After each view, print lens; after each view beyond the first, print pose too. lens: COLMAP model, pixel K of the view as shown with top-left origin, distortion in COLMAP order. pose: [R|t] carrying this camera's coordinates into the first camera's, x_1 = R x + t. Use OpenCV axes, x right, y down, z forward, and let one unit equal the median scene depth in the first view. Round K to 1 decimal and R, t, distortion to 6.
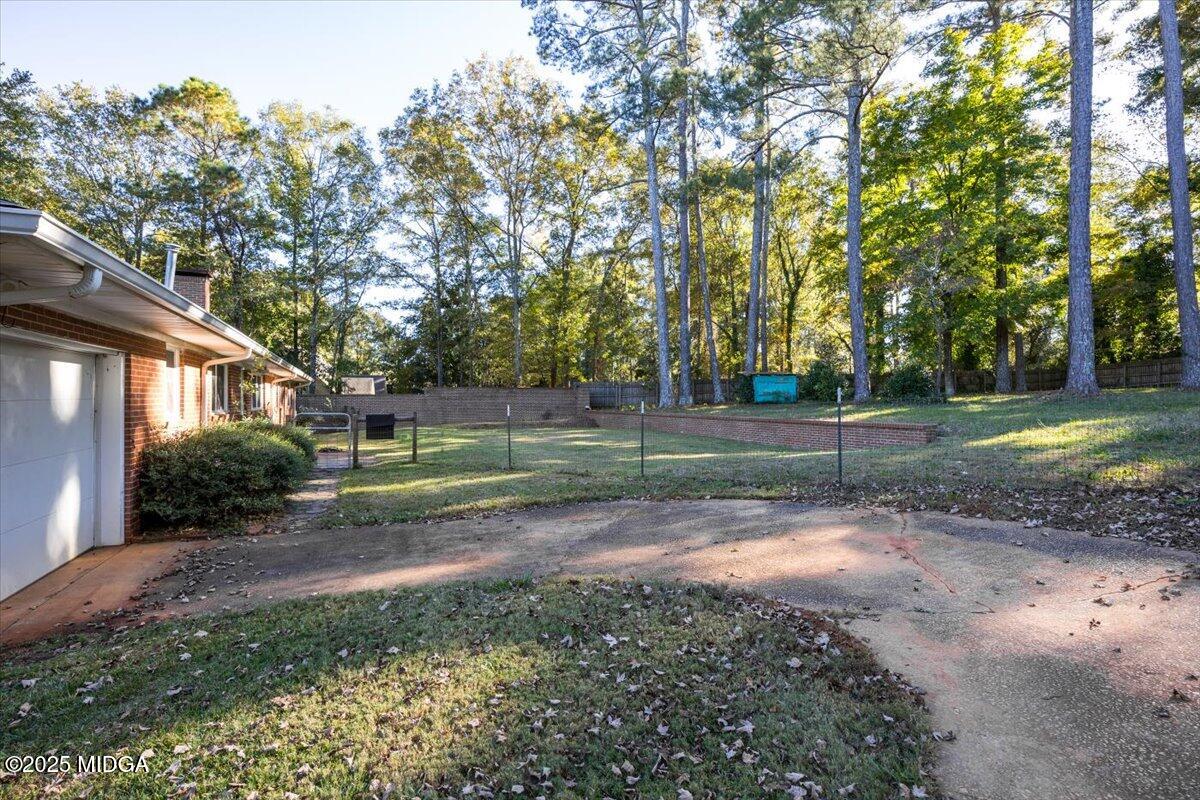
lens RADIAL K [[564.5, 0, 603.4], [0, 564.5, 398.2], [0, 0, 1]] dist [-0.003101, -0.000586]
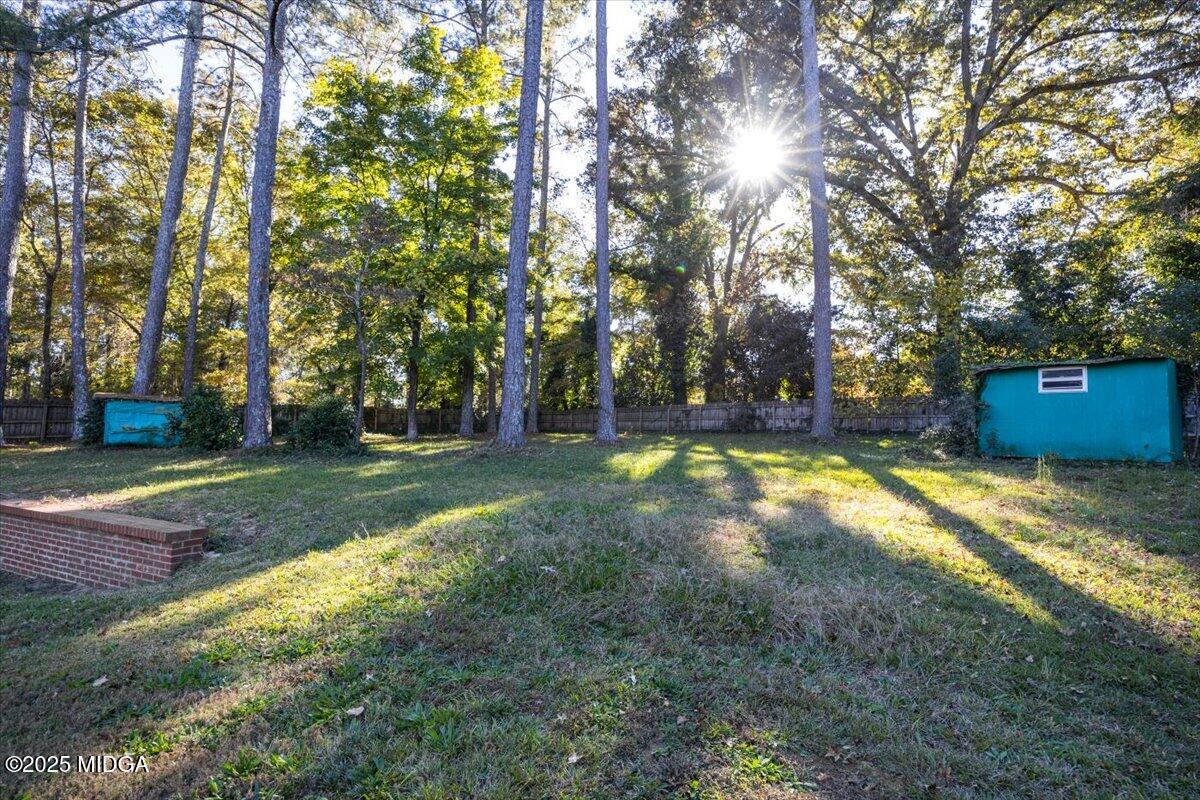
lens RADIAL K [[564.5, 0, 603.4], [0, 564.5, 398.2], [0, 0, 1]] dist [-0.003101, -0.000586]
pose [[0.707224, 0.068563, 0.703657, 0.171824], [-0.031144, 0.997342, -0.065878, -0.014776], [-0.706303, 0.024676, 0.707479, 0.148850]]
